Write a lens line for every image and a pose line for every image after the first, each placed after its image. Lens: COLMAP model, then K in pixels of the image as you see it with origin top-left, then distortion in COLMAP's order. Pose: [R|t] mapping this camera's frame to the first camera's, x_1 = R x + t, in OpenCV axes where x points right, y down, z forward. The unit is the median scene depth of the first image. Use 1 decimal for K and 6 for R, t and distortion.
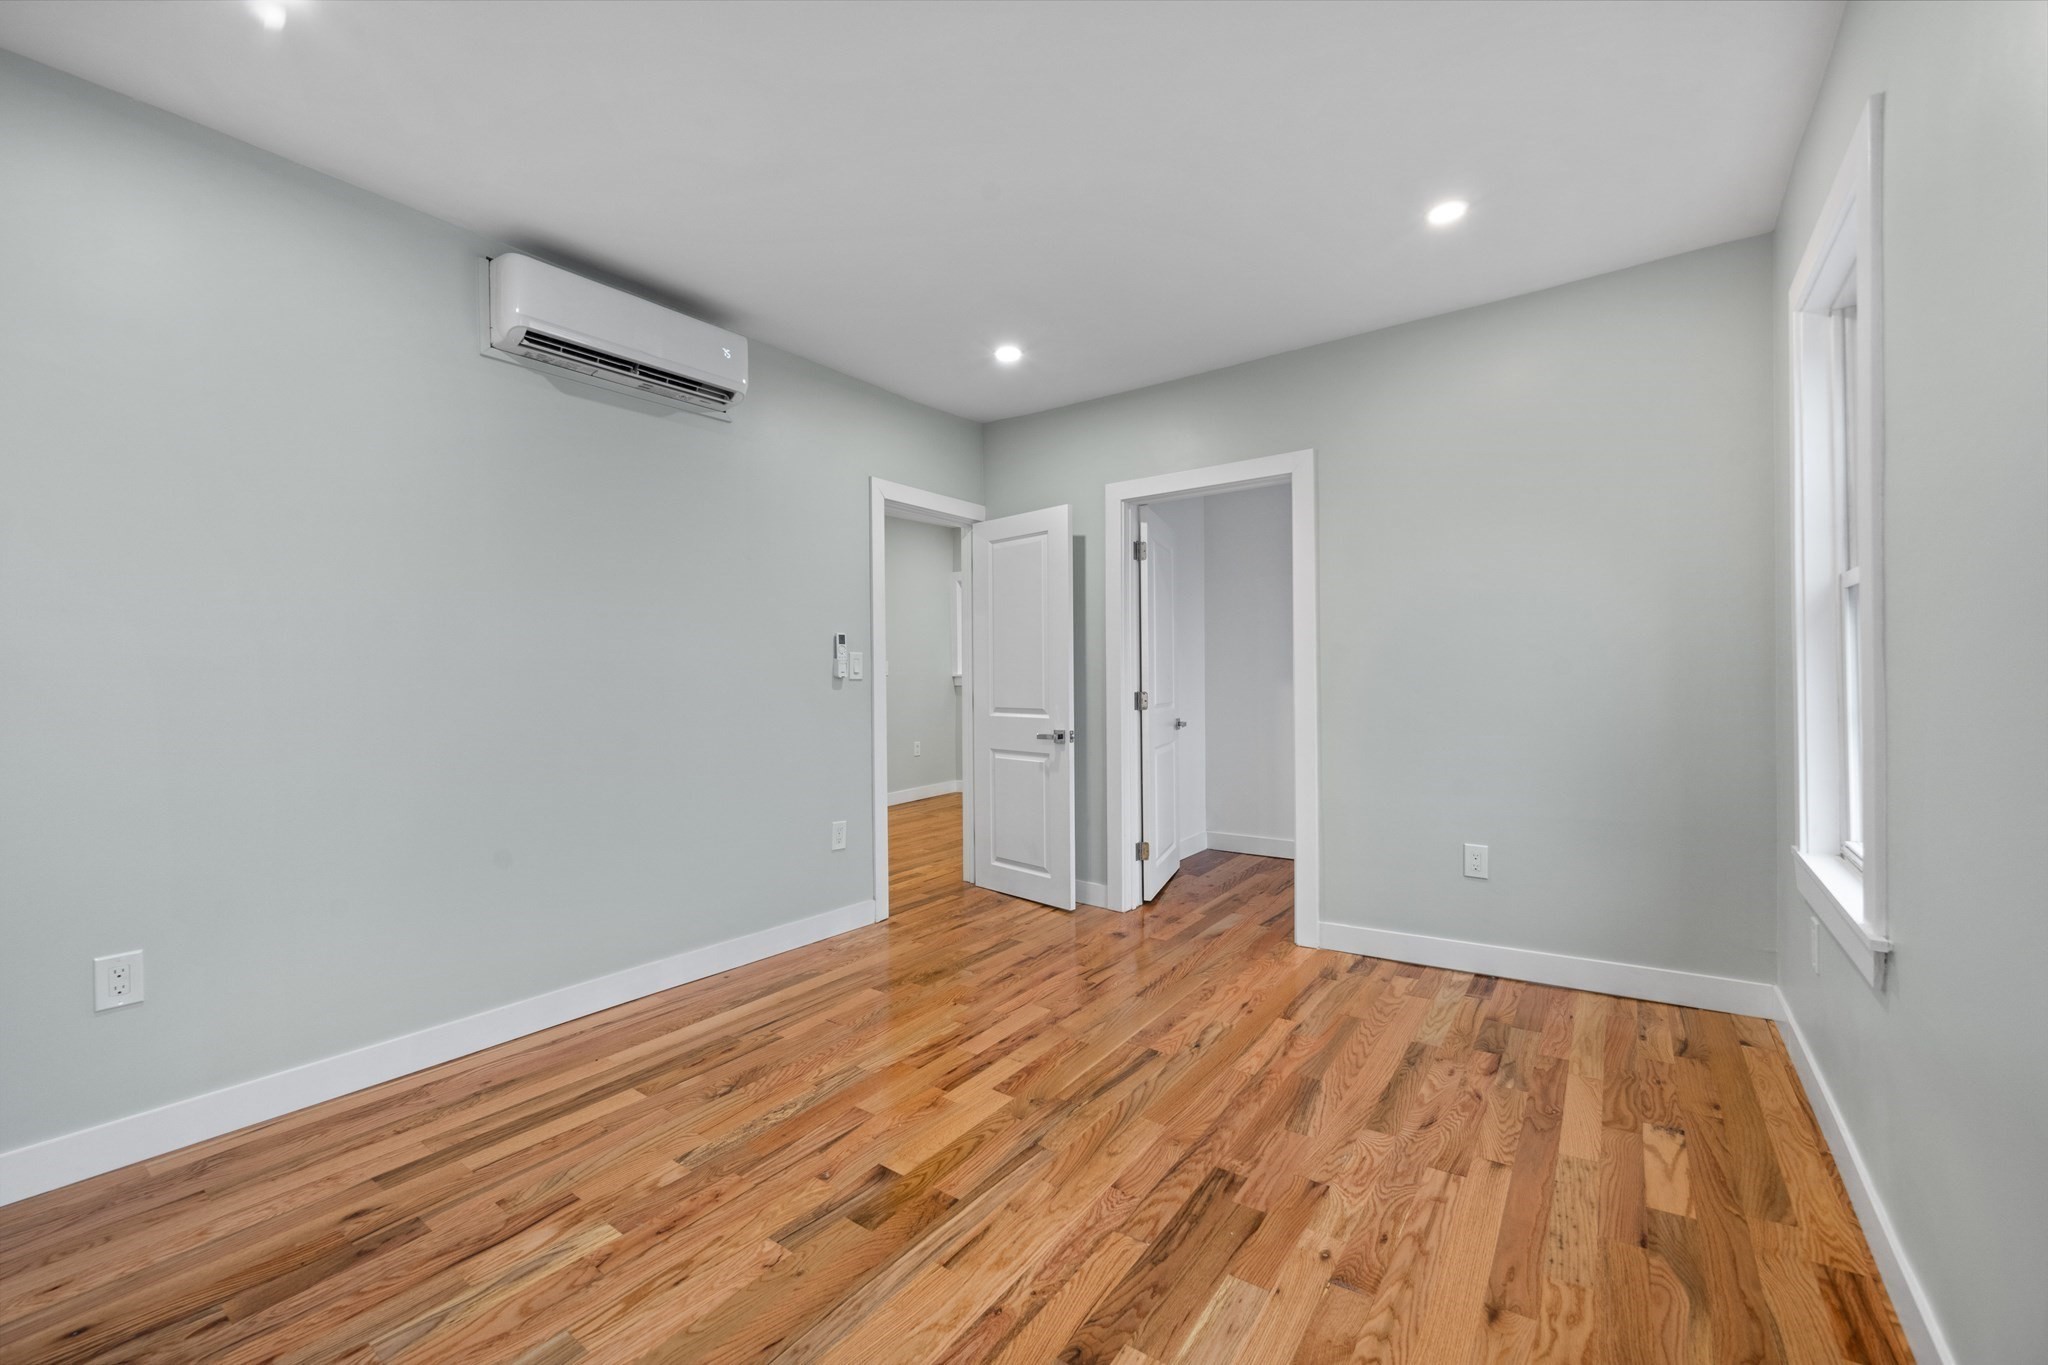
lens RADIAL K [[828.4, 0, 1032.5], [0, 828.4, 681.7], [0, 0, 1]] dist [-0.001194, -0.000433]
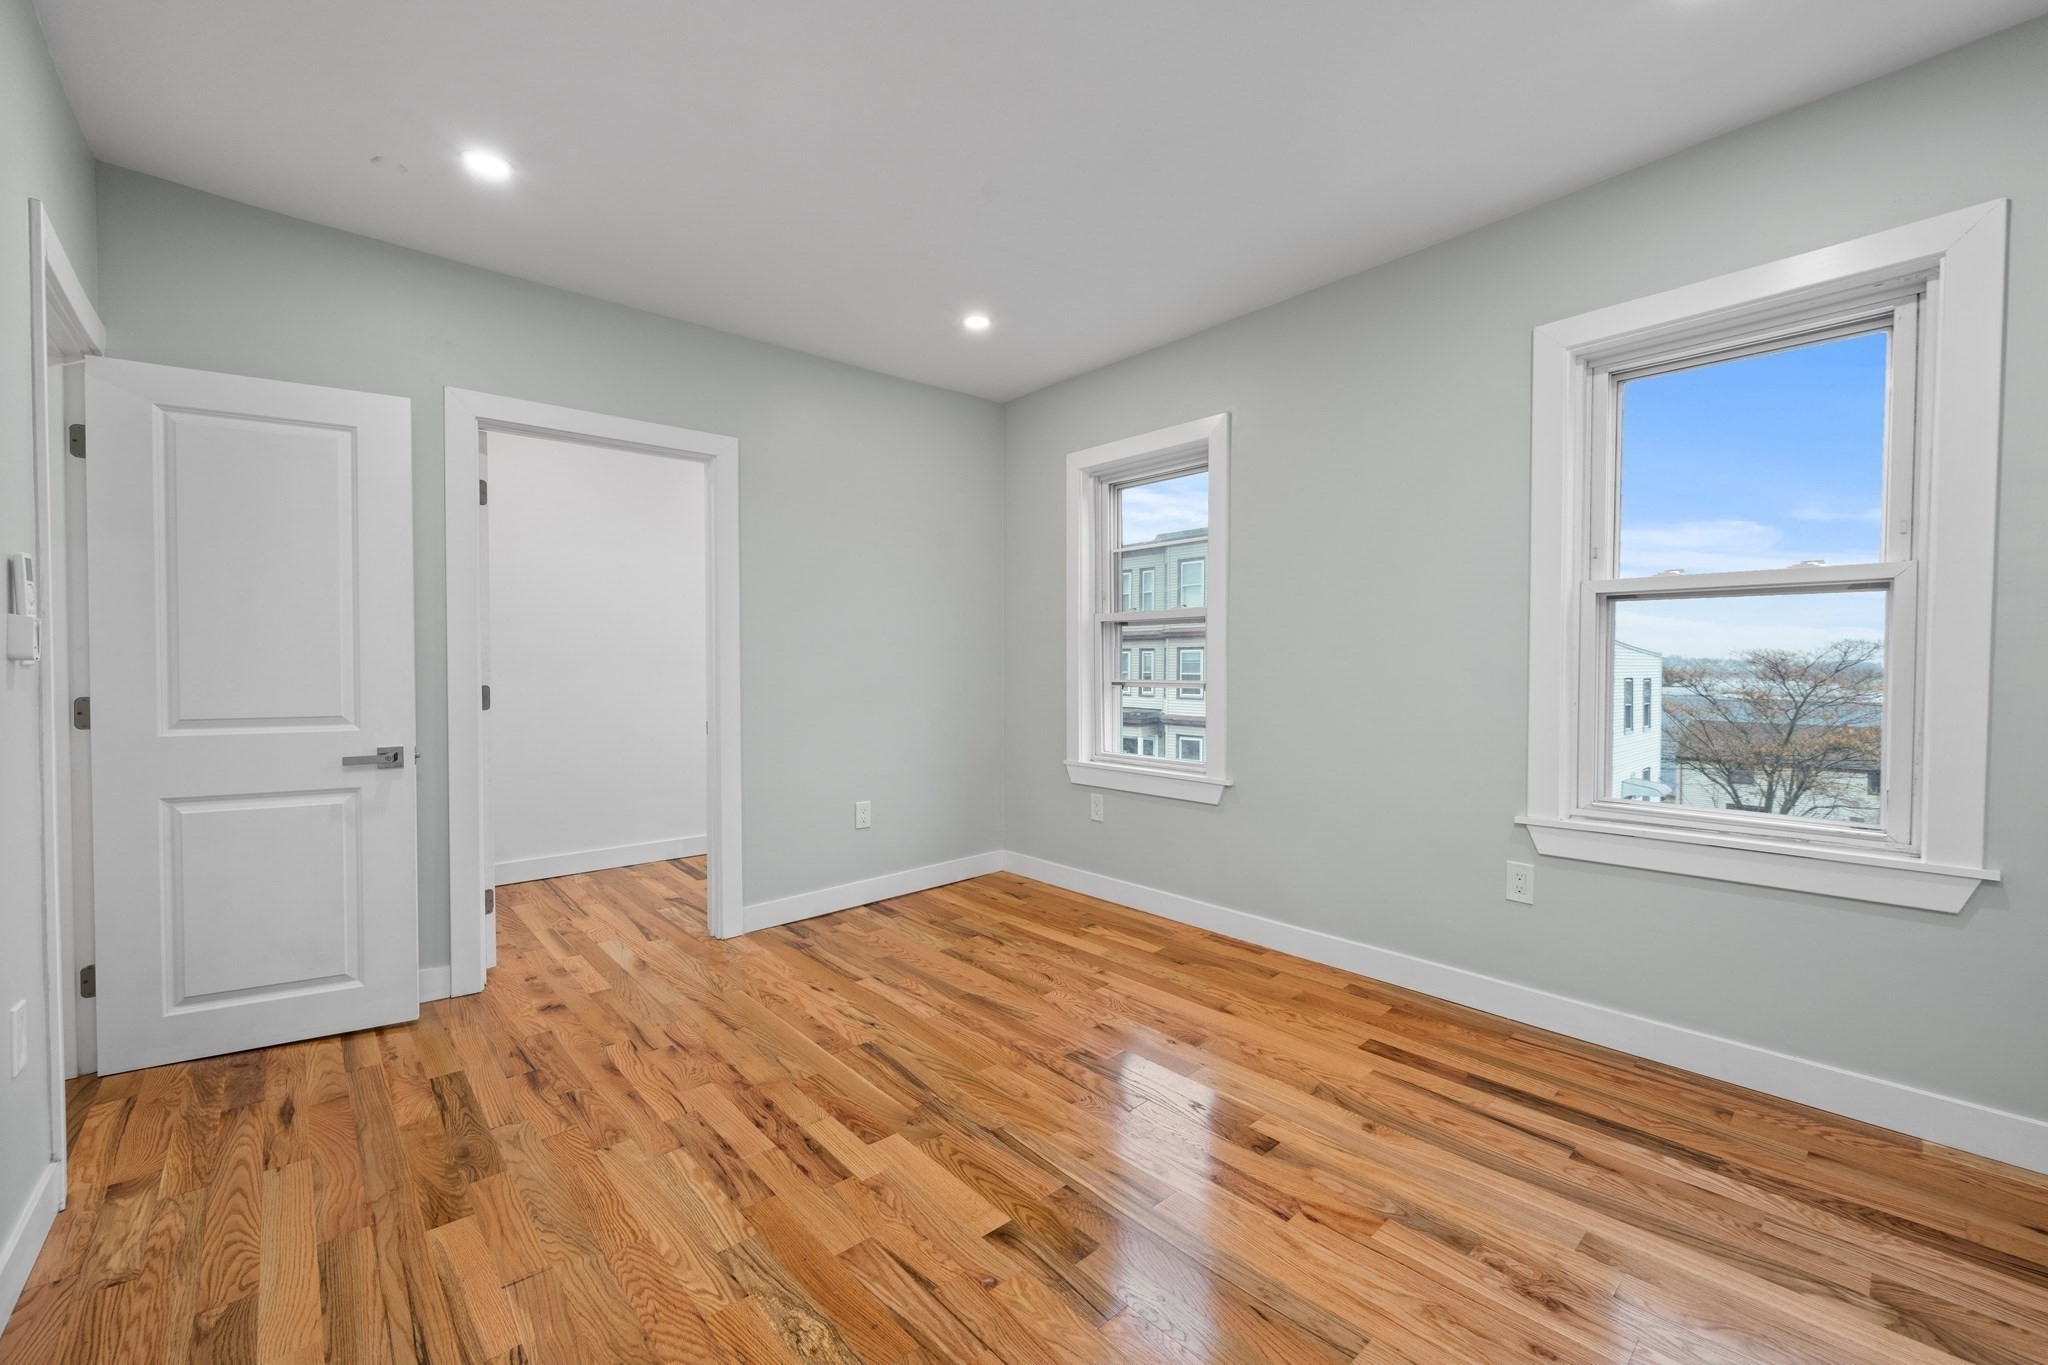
lens RADIAL K [[828.4, 0, 1032.5], [0, 828.4, 681.7], [0, 0, 1]] dist [-0.001194, -0.000433]
pose [[0.213881, -0.011556, 0.976791, -0.803879], [0.003957, 0.999932, 0.010964, 0.004413], [-0.976852, 0.001520, 0.213912, 0.620639]]
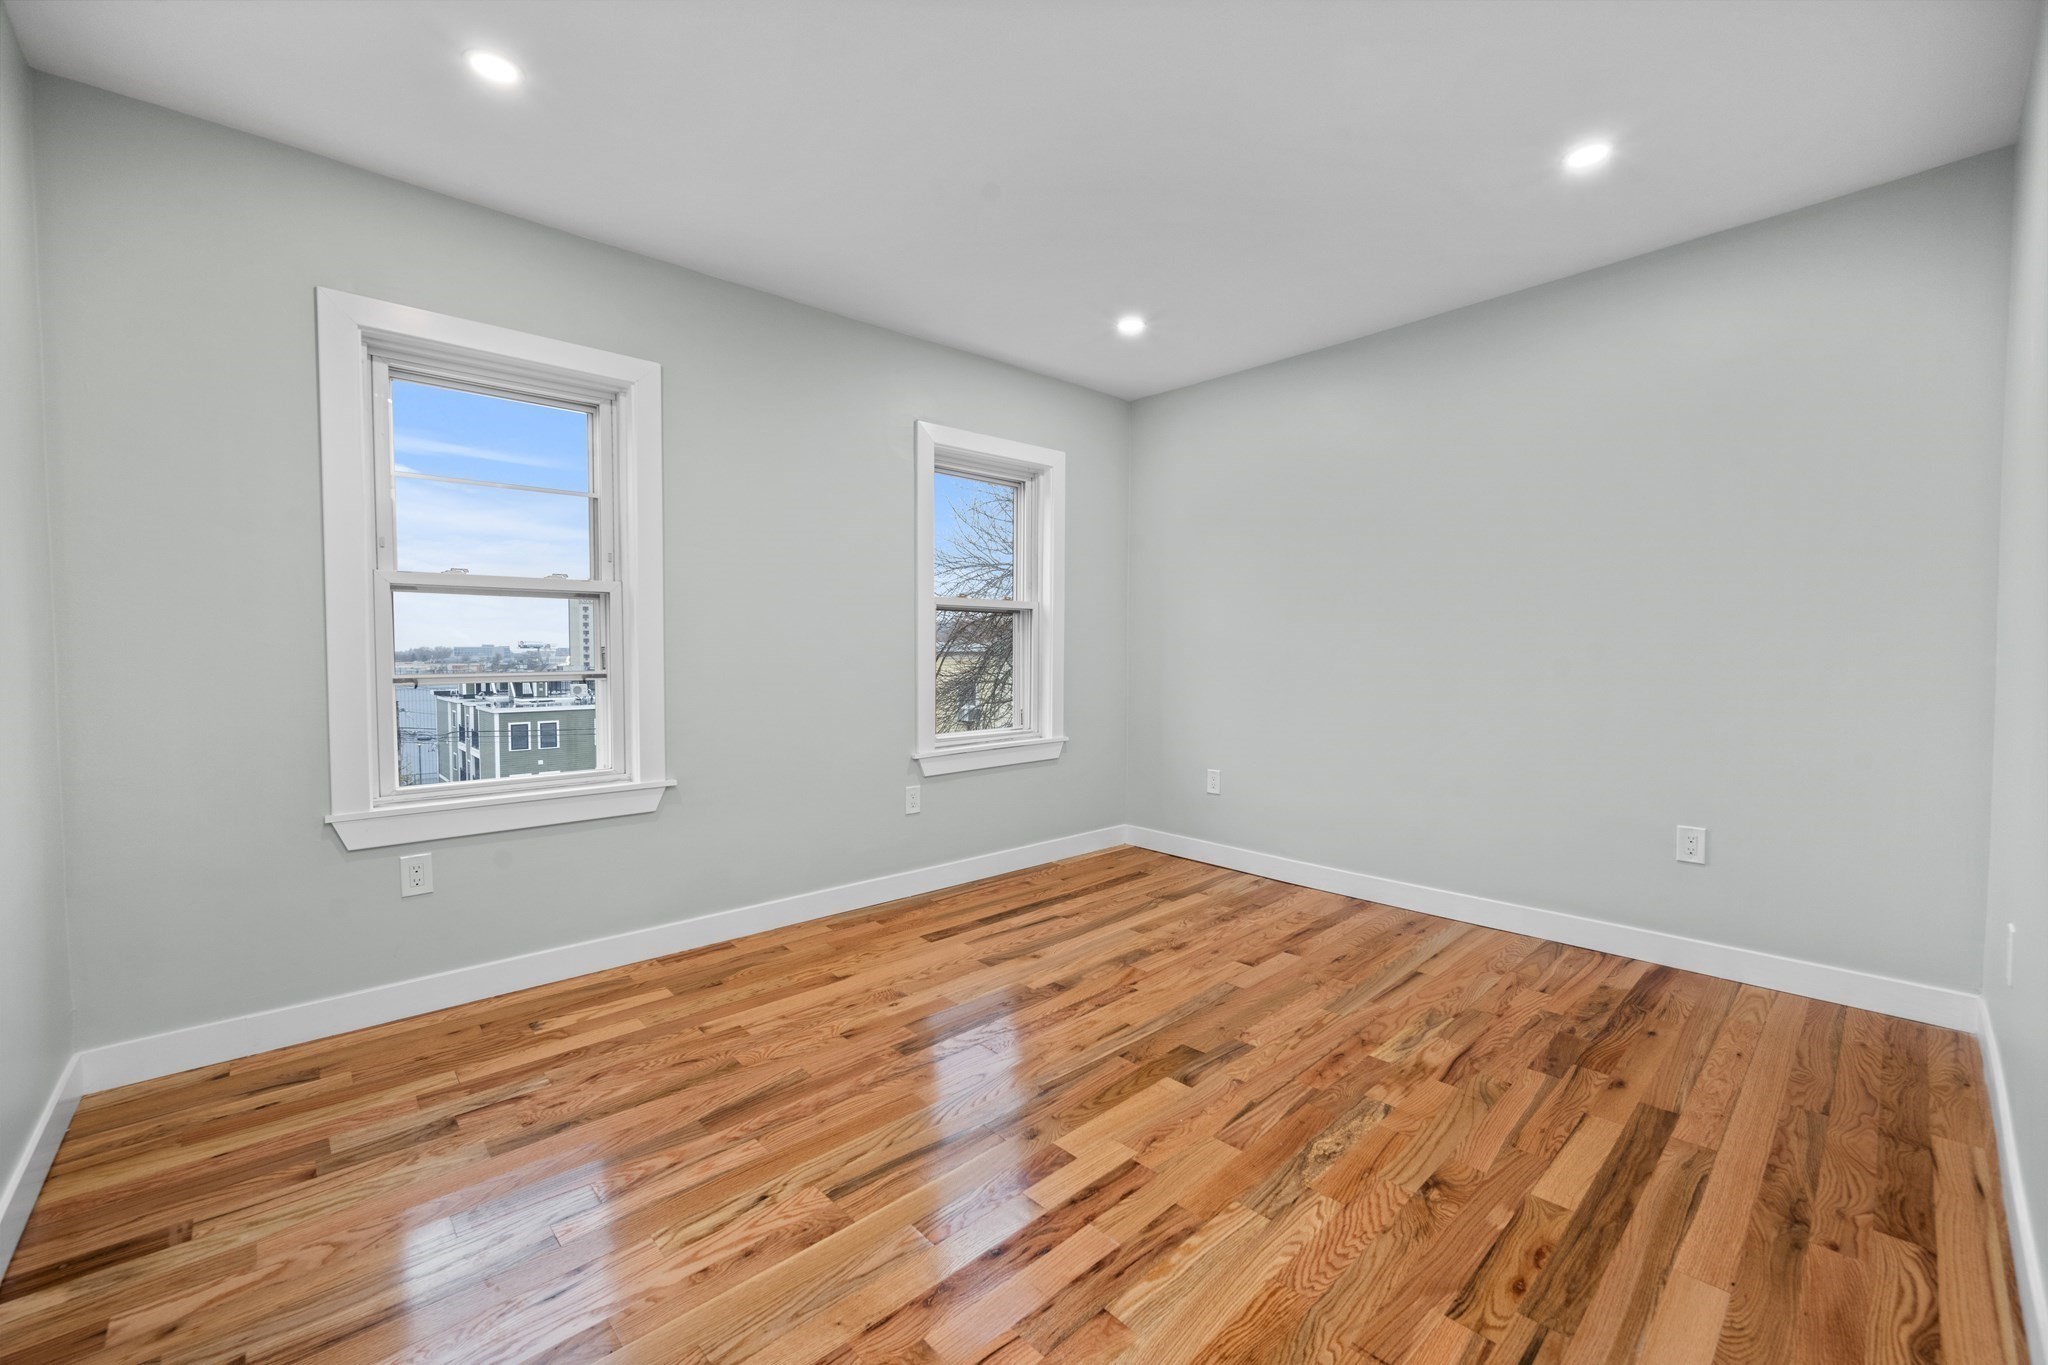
lens RADIAL K [[828.4, 0, 1032.5], [0, 828.4, 681.7], [0, 0, 1]] dist [-0.001194, -0.000433]
pose [[-0.980343, 0.006417, 0.197198, -0.160254], [0.014561, 0.999098, 0.039878, -0.002236], [-0.196765, 0.041965, -0.979552, 1.694204]]
